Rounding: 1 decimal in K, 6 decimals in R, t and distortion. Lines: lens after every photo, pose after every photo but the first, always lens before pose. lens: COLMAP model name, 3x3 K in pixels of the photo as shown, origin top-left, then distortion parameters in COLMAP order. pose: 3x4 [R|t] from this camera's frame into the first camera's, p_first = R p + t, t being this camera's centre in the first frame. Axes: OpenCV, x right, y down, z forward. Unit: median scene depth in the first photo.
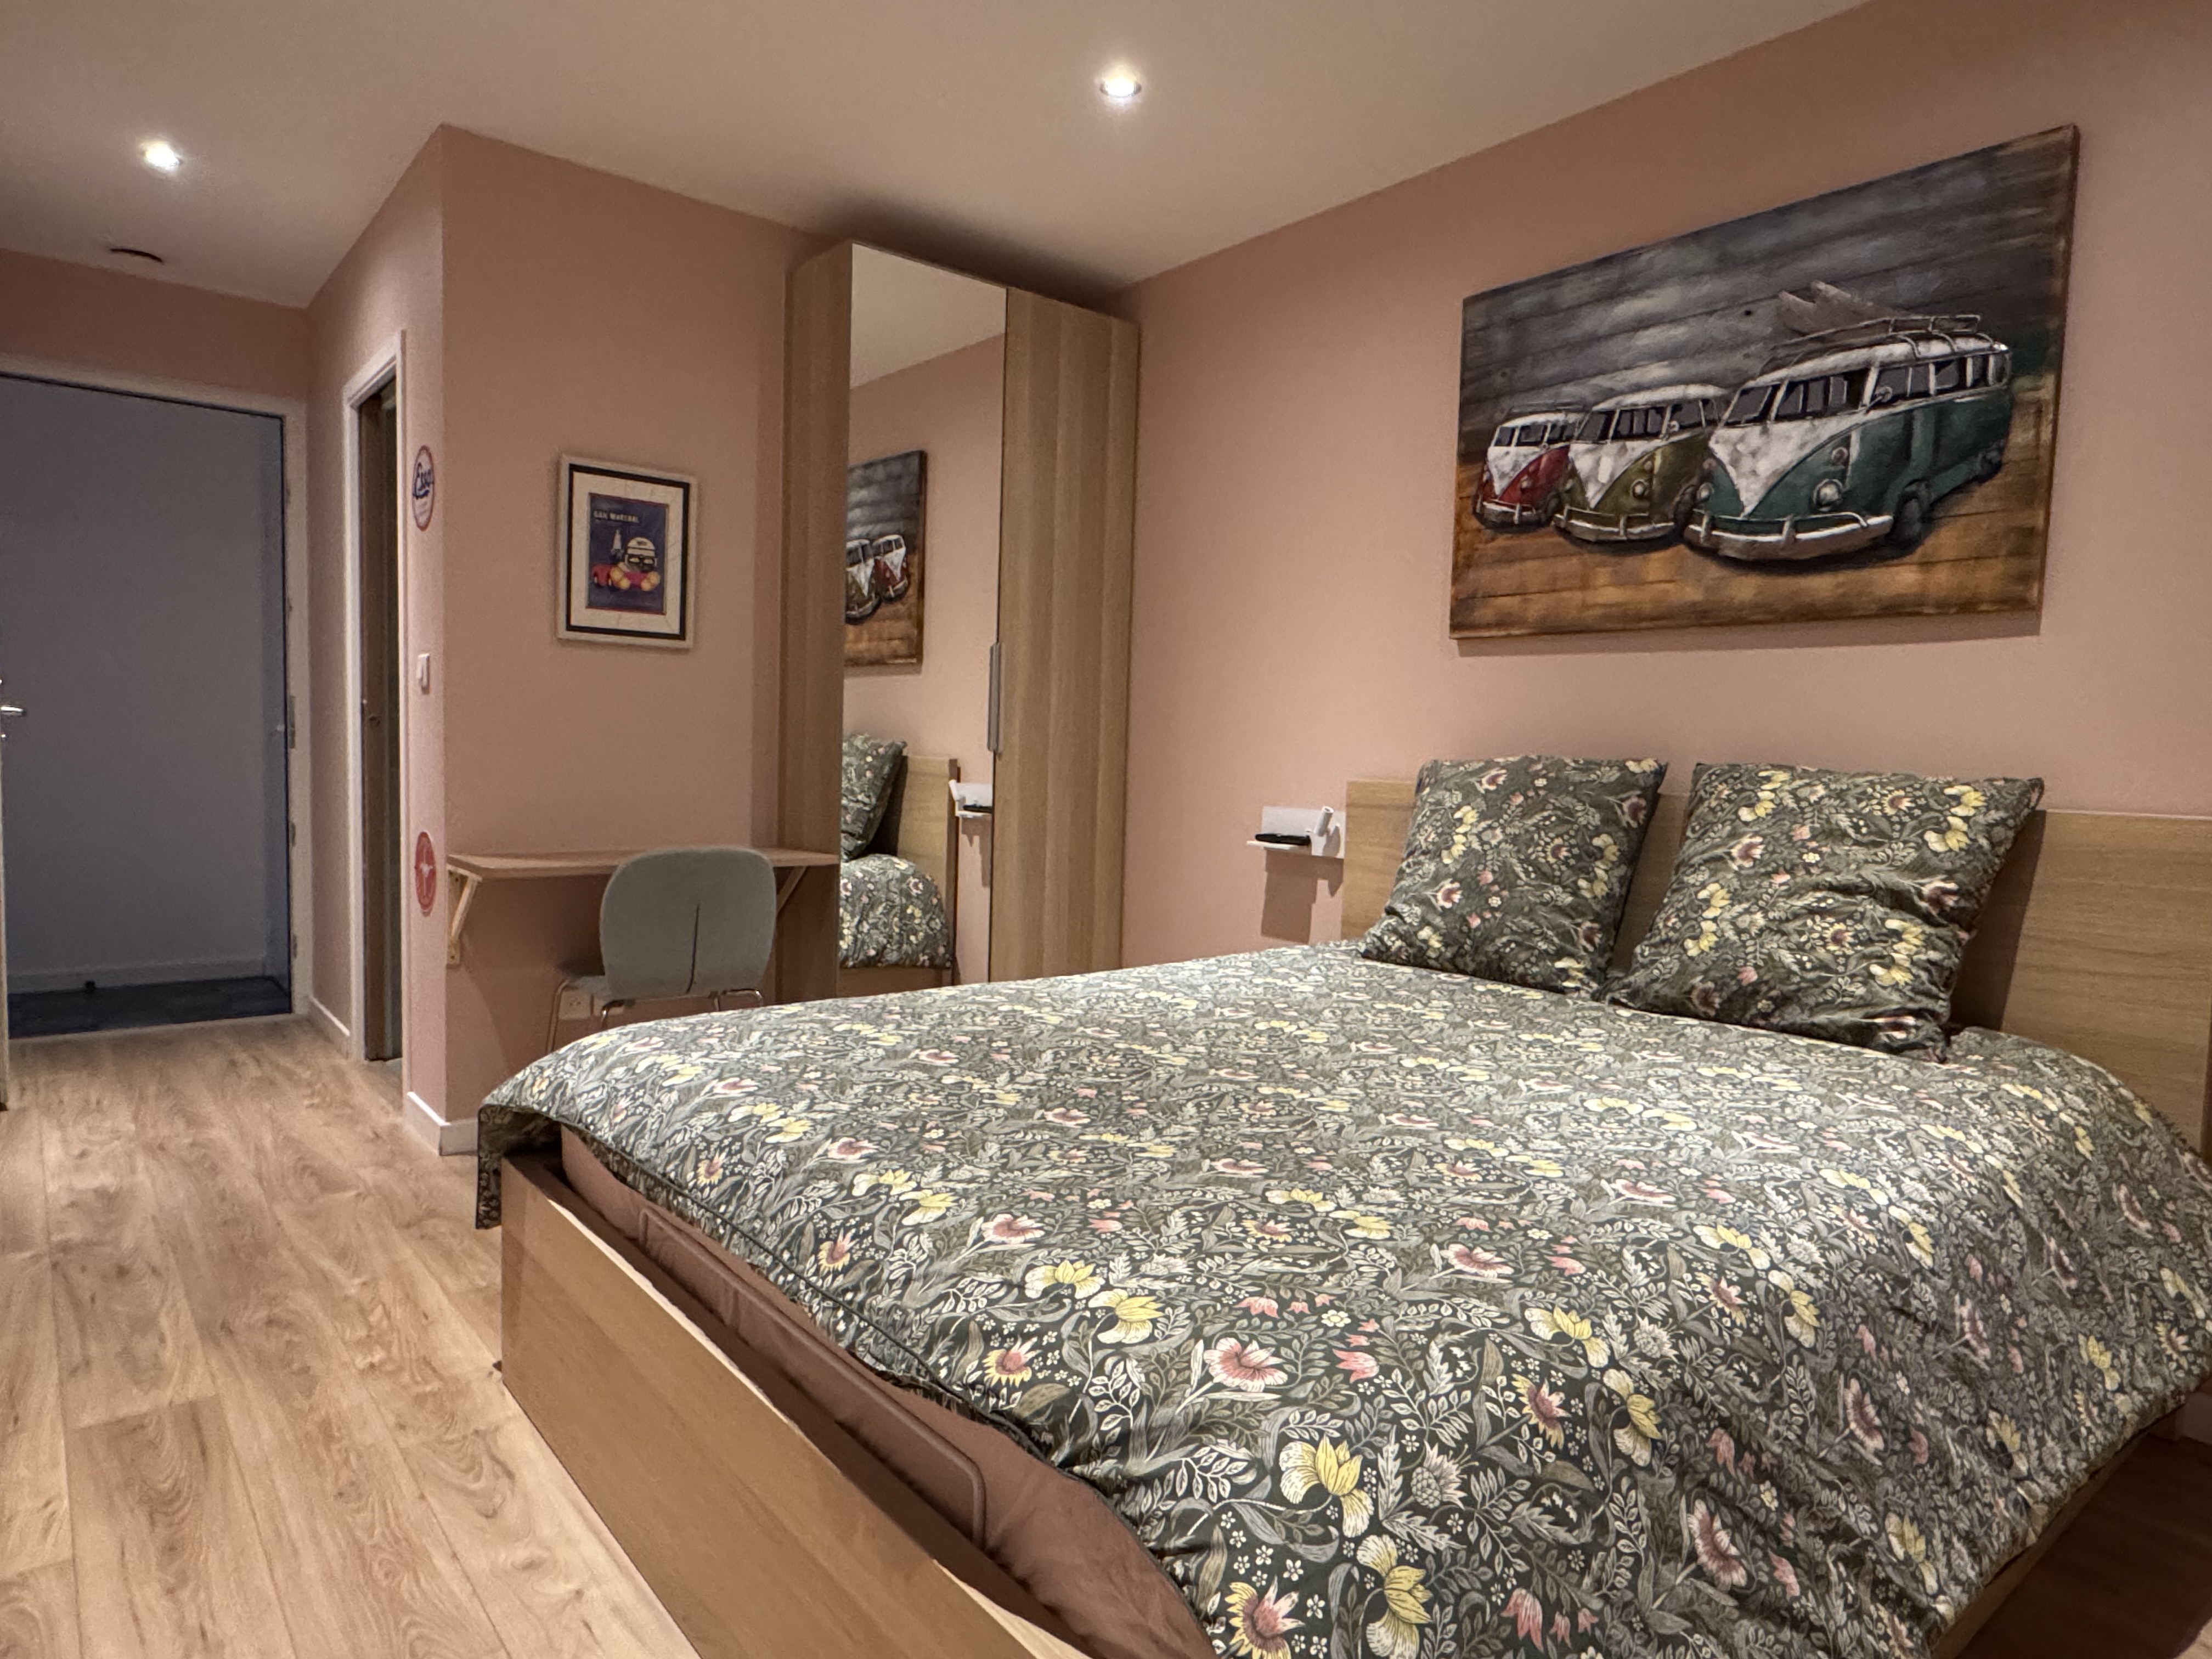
lens RADIAL K [[1314.7, 0, 1097.9], [0, 1314.7, 834.8], [0, 0, 1]] dist [-0.005272, -0.000998]
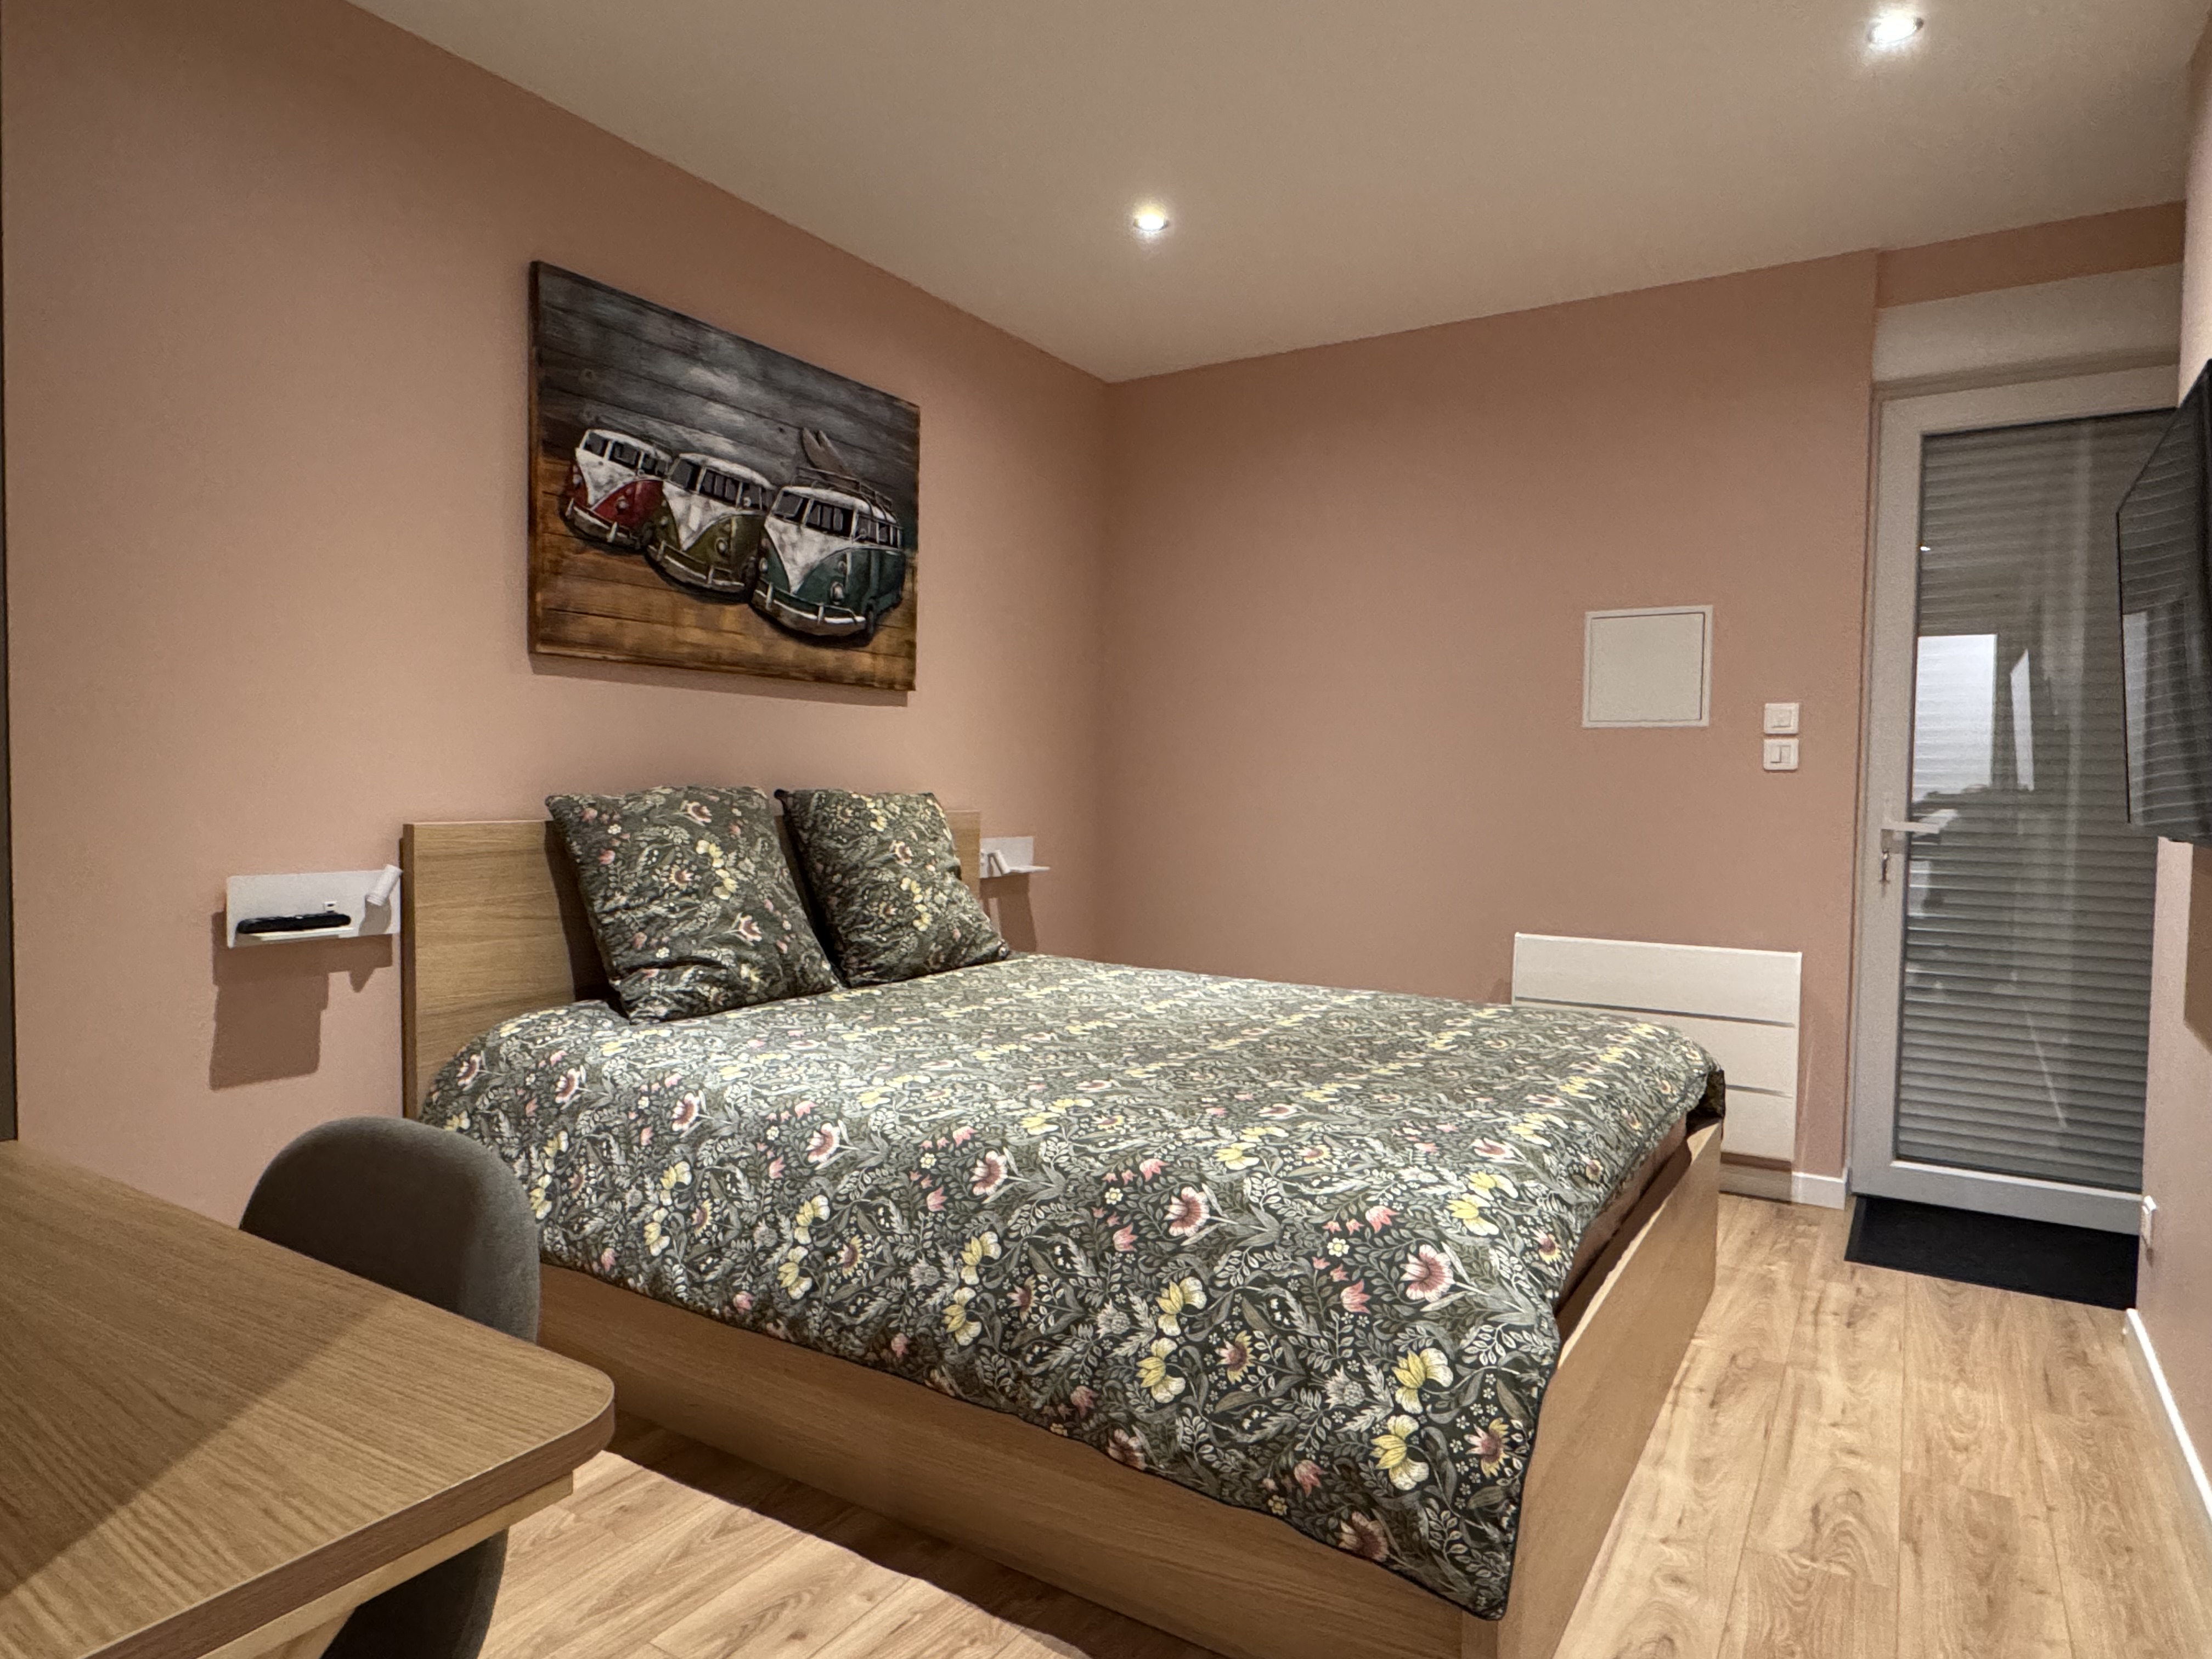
lens RADIAL K [[1314.7, 0, 1097.9], [0, 1314.7, 834.8], [0, 0, 1]] dist [-0.005272, -0.000998]
pose [[-0.316424, -0.069325, 0.946081, -0.757929], [0.042781, 0.995268, 0.087238, -0.101351], [-0.947653, 0.068079, -0.311961, 1.050209]]
